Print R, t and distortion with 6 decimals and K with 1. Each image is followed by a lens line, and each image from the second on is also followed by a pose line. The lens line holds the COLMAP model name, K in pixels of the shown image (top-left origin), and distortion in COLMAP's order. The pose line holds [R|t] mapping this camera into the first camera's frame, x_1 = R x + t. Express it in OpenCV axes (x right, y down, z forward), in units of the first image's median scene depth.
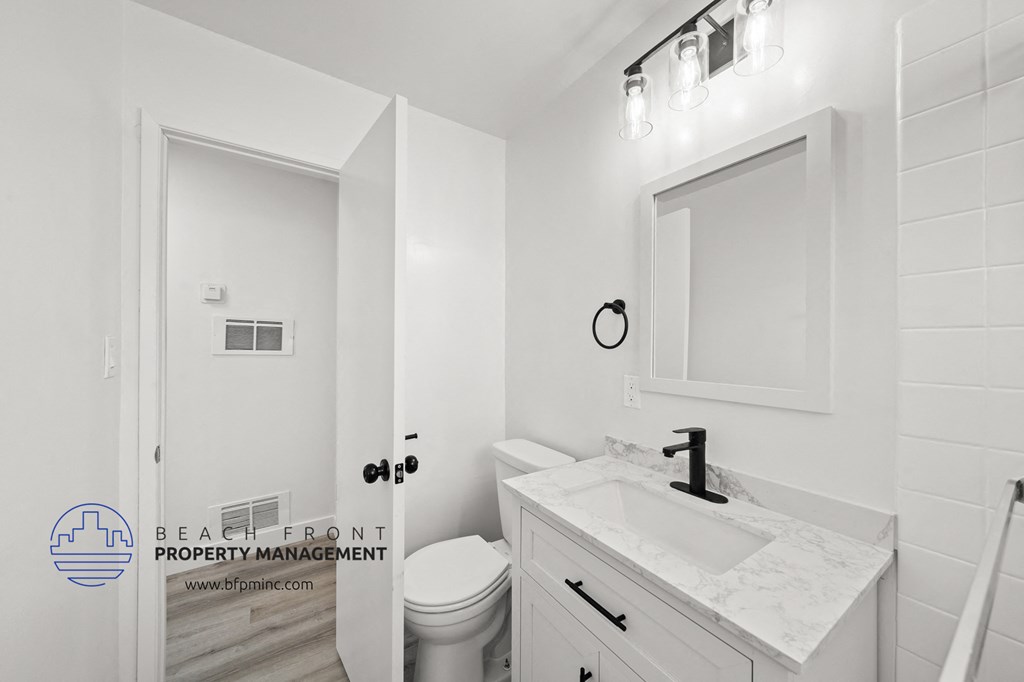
lens RADIAL K [[352.4, 0, 503.3], [0, 352.4, 346.4], [0, 0, 1]] dist [0.000927, 0.000268]
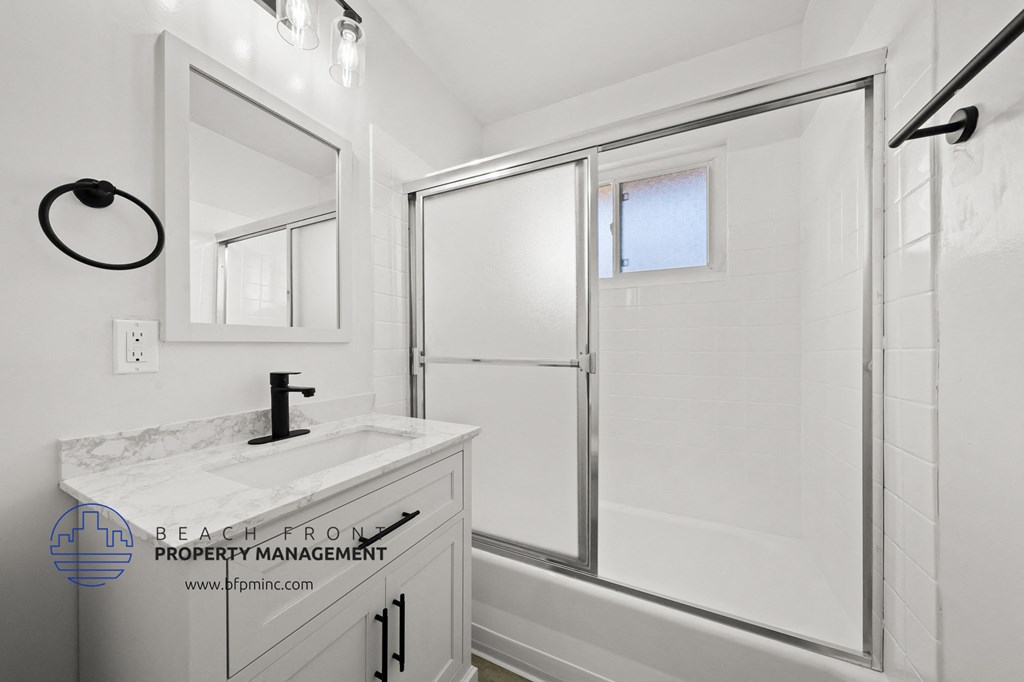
lens RADIAL K [[352.4, 0, 503.3], [0, 352.4, 346.4], [0, 0, 1]] dist [0.000927, 0.000268]
pose [[-0.499637, -0.009470, 0.866183, -0.487014], [-0.002954, 0.999953, 0.009229, 0.122577], [-0.866230, 0.002053, -0.499642, 0.770647]]
